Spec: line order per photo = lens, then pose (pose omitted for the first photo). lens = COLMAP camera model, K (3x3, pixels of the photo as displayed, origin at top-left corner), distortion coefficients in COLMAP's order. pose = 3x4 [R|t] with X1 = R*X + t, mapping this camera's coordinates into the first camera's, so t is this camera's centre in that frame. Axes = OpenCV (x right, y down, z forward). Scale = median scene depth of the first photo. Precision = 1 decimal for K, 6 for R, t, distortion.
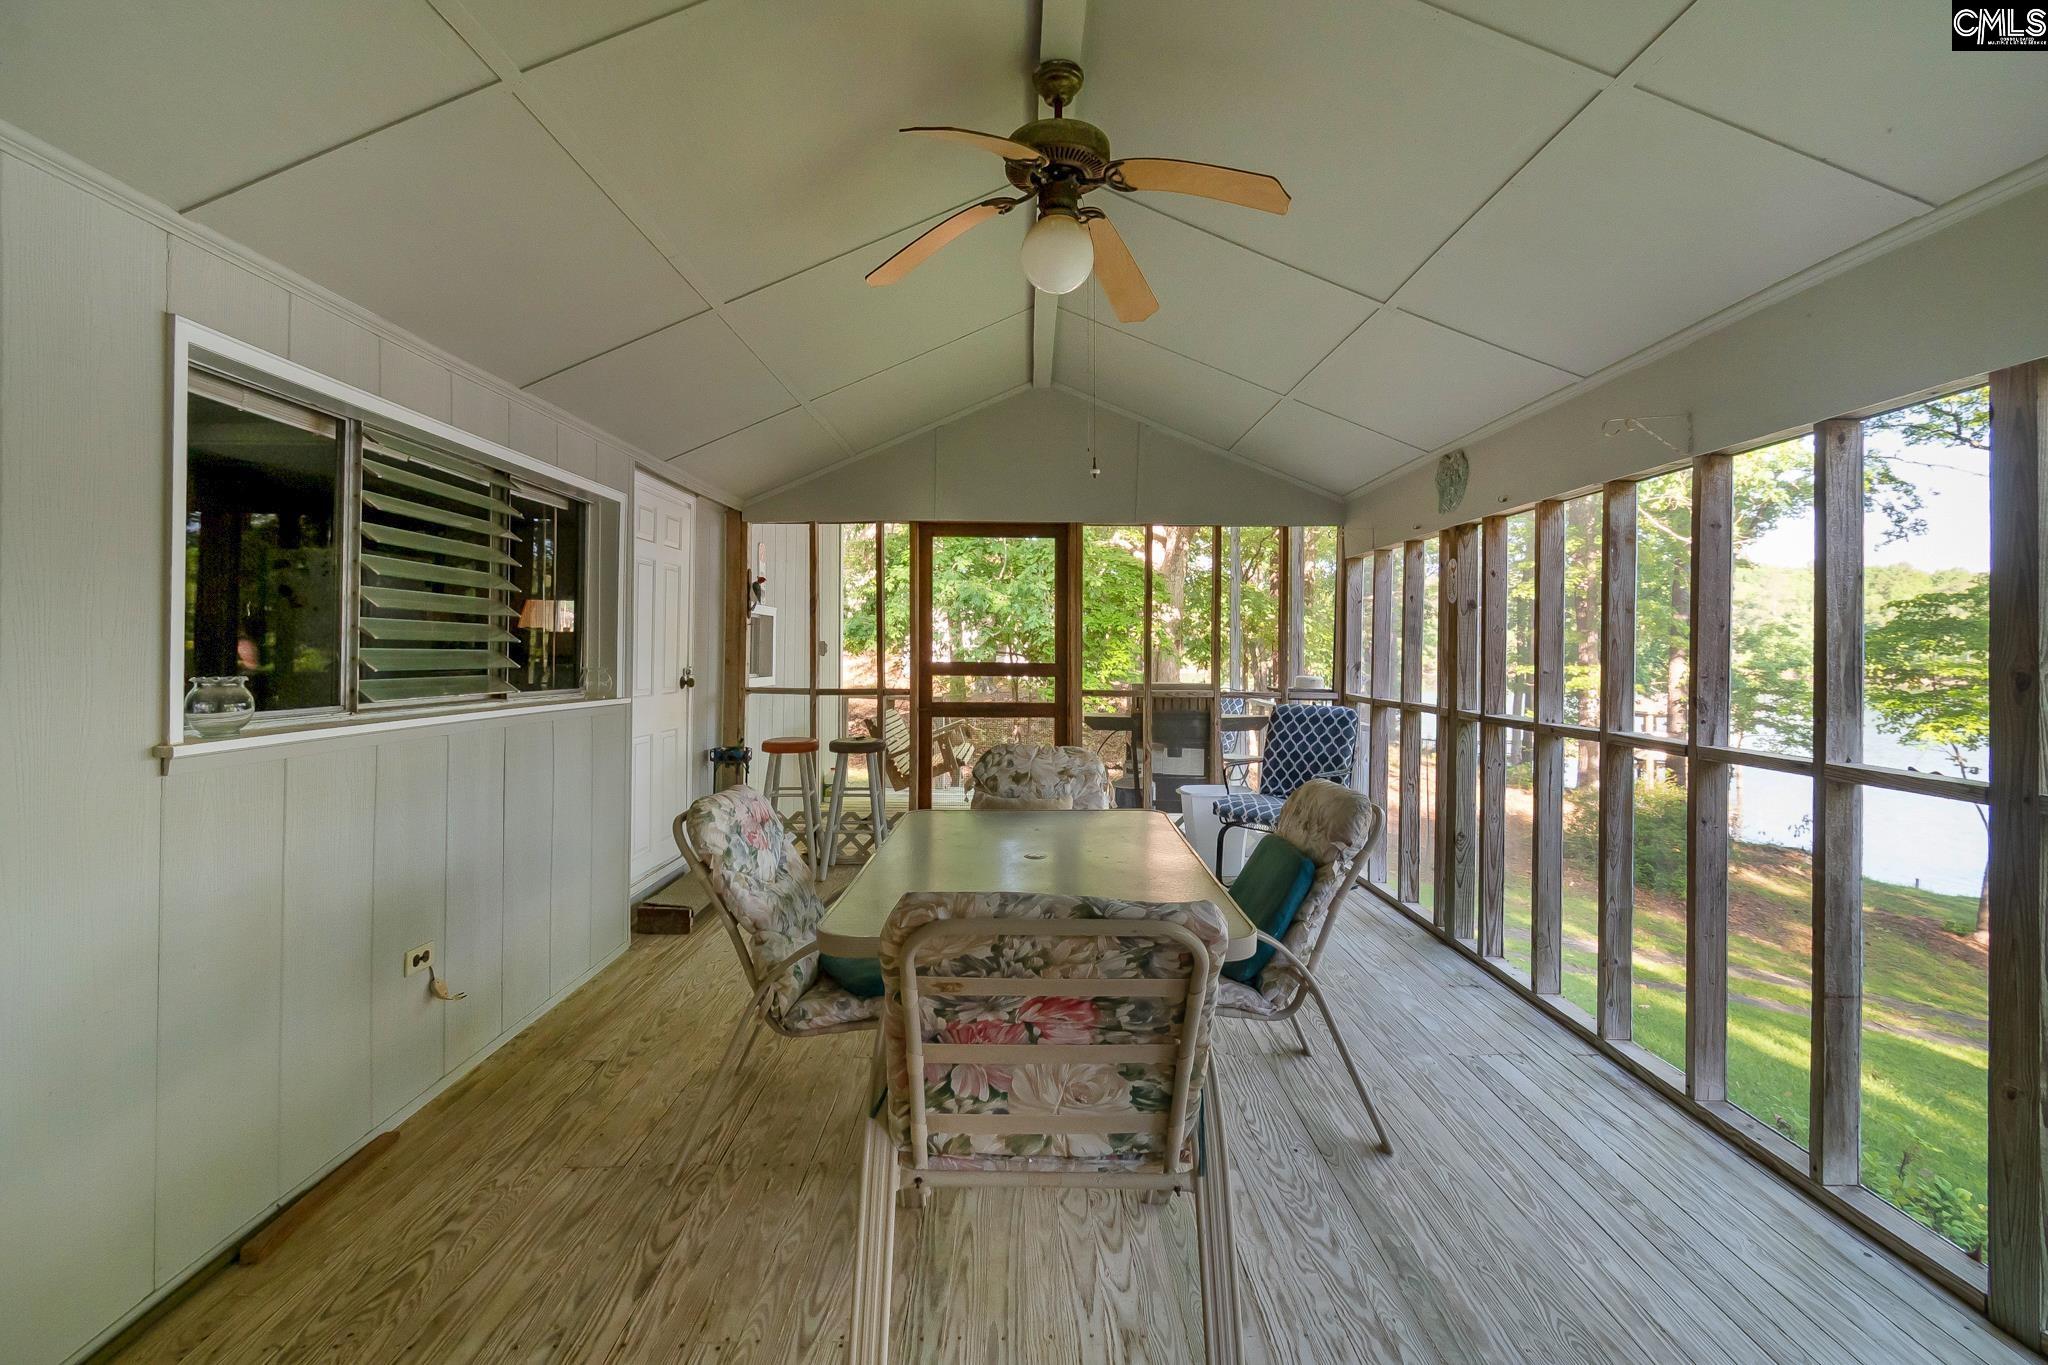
lens RADIAL K [[910.0, 0, 995.7], [0, 910.0, 641.0], [0, 0, 1]] dist [0.001609, -0.000230]
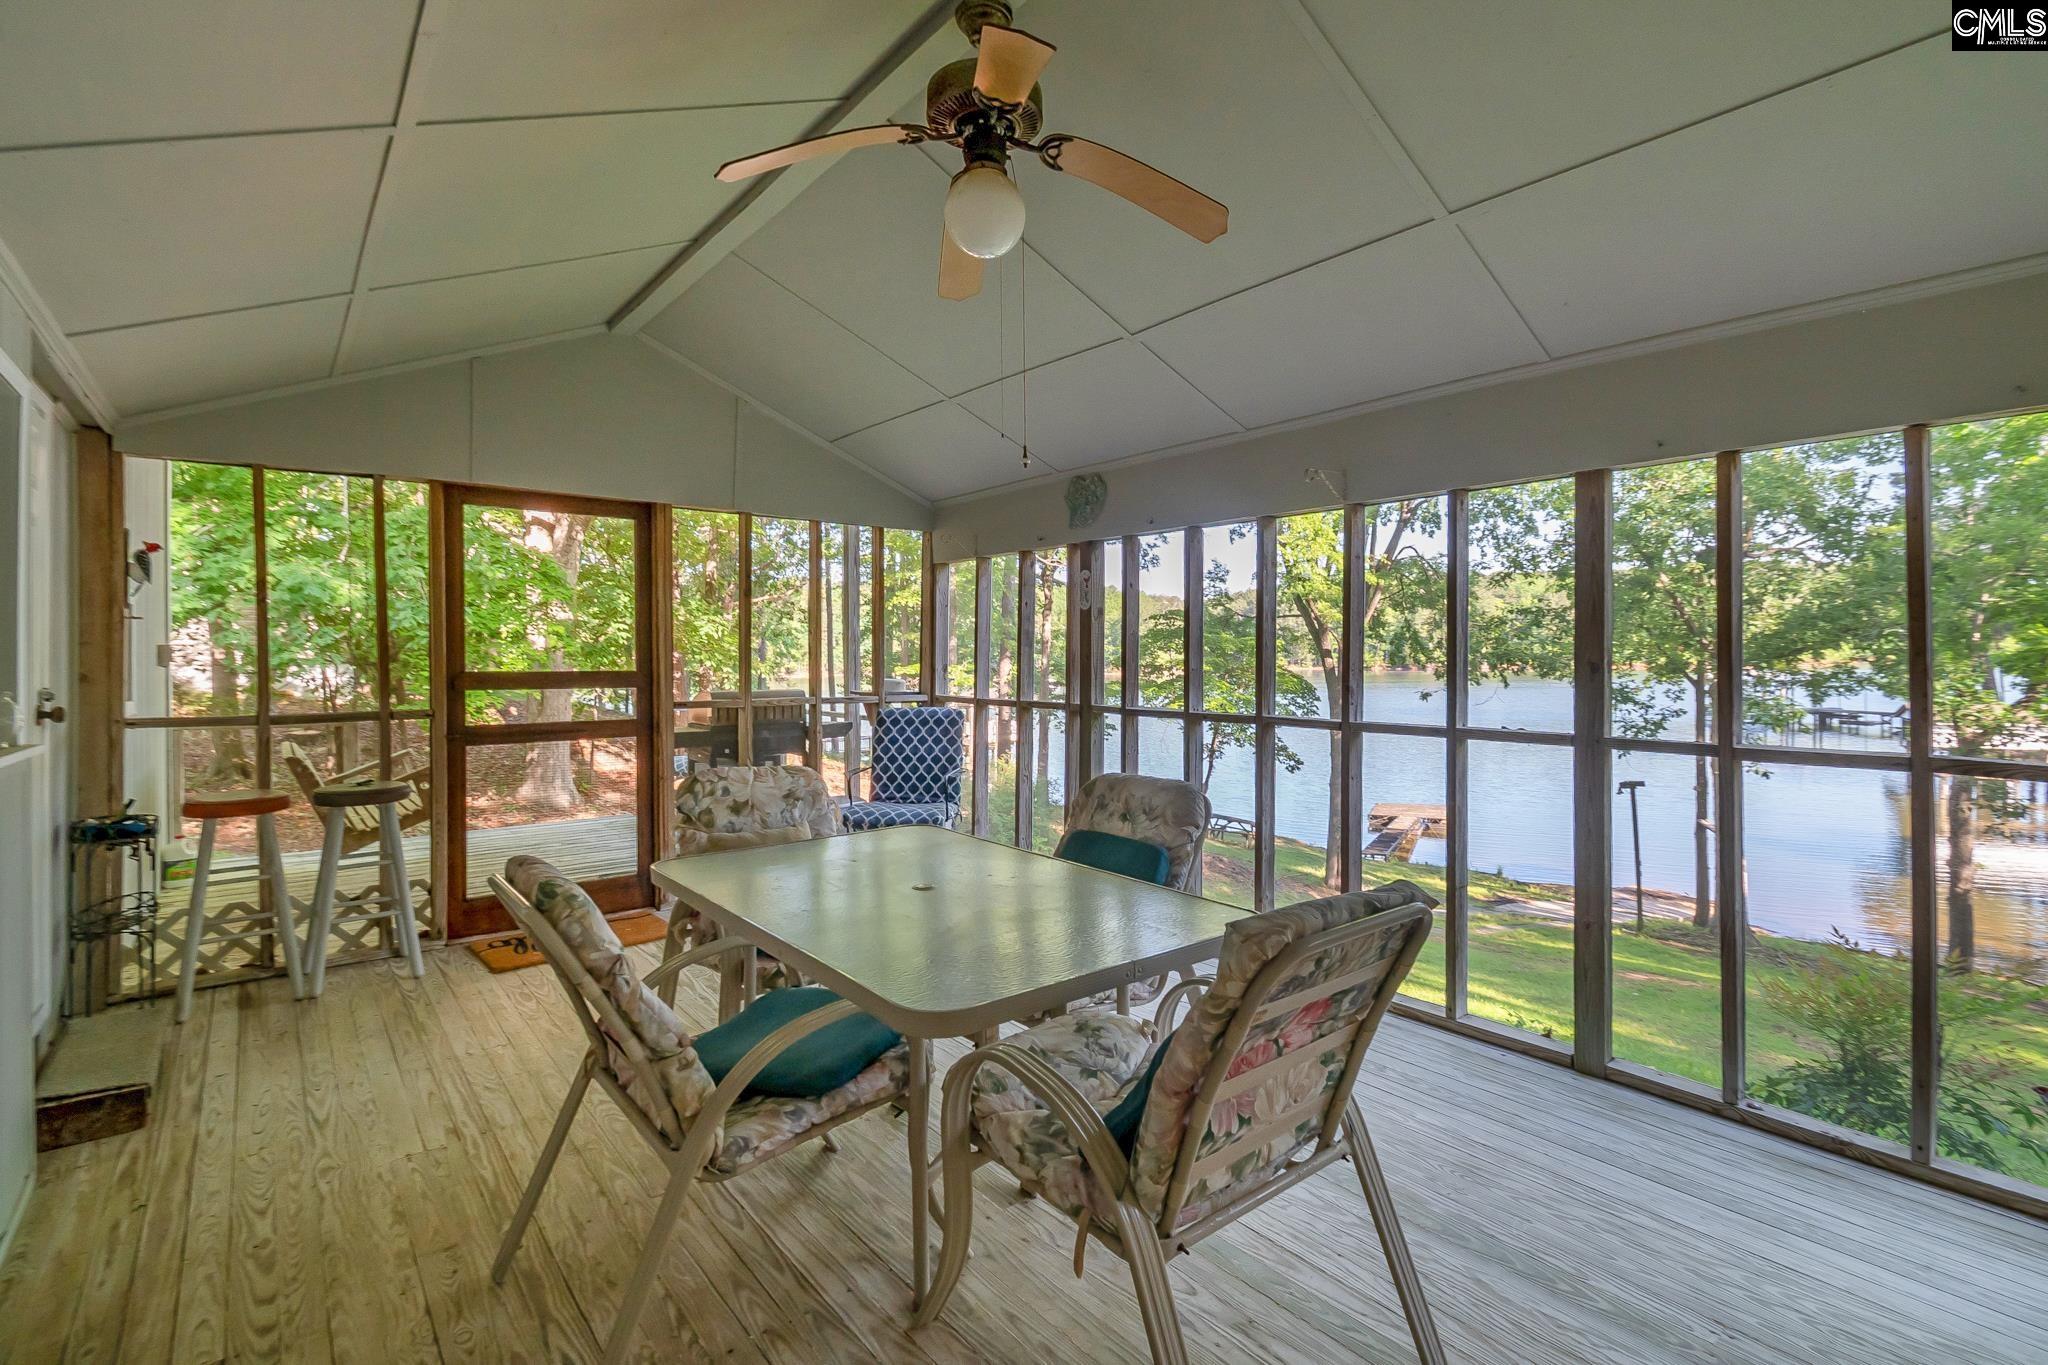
lens RADIAL K [[952.8, 0, 1022.3], [0, 952.8, 658.0], [0, 0, 1]] dist [0.000494, -0.000184]
pose [[0.768608, -0.009539, 0.639649, -0.230097], [0.000553, 0.999898, 0.014248, 0.000508], [-0.639720, -0.010597, 0.768535, 0.111904]]
